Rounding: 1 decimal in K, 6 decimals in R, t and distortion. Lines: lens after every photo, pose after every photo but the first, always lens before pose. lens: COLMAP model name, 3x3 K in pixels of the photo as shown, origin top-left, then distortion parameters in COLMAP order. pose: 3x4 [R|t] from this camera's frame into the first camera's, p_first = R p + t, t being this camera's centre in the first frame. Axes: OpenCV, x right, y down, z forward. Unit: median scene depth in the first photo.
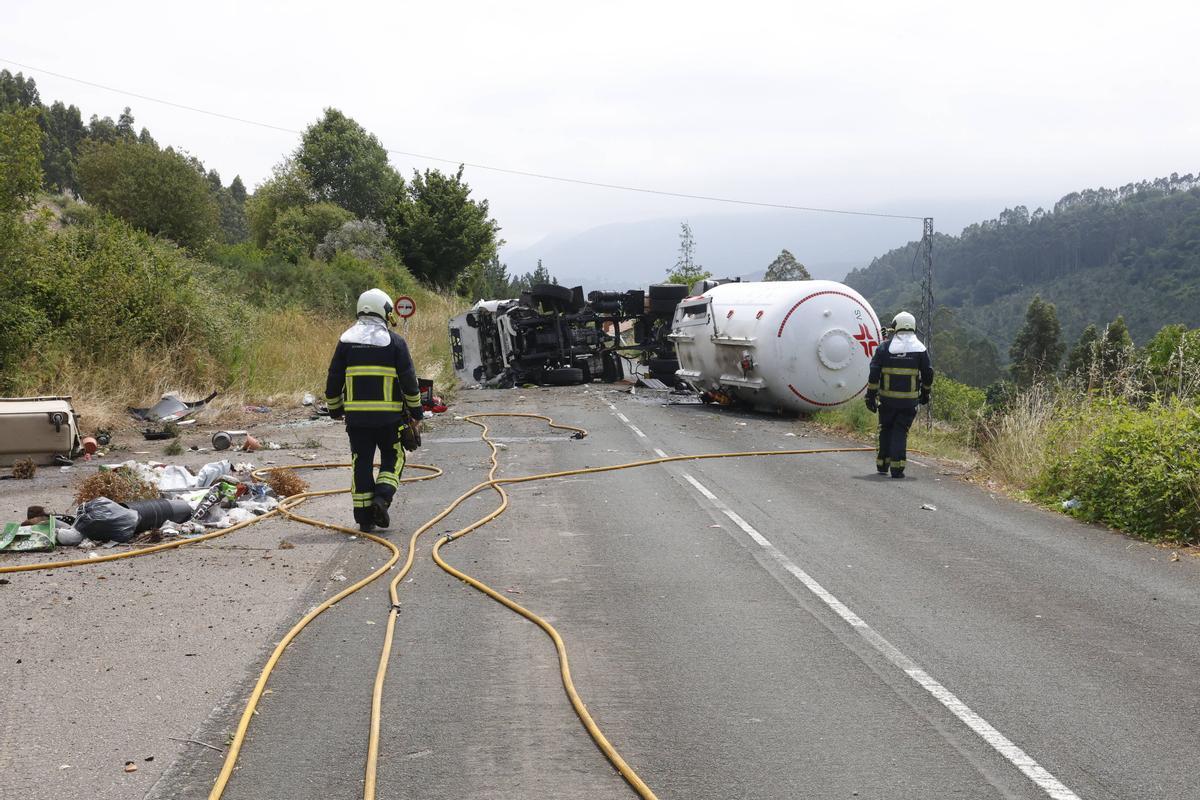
lens RADIAL K [[1569.9, 0, 600.0], [0, 1569.9, 400.0], [0, 0, 1]] dist [0.104777, 0.064306]
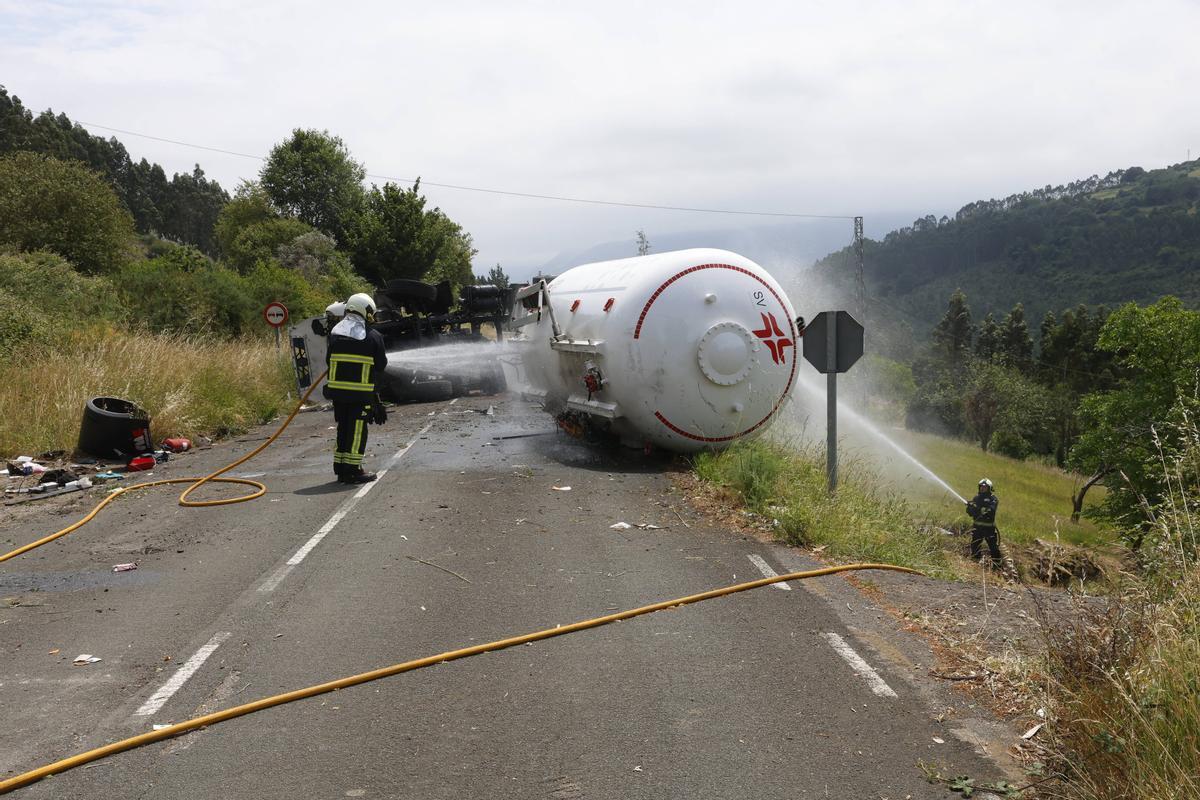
lens RADIAL K [[1214.7, 0, 596.8], [0, 1214.7, 418.1], [0, 0, 1]] dist [-0.016868, 0.140172]
pose [[0.999154, -0.039420, -0.011693, 0.072180], [0.039763, 0.998735, 0.030768, -0.016594], [0.010466, -0.031207, 0.999458, 0.356775]]
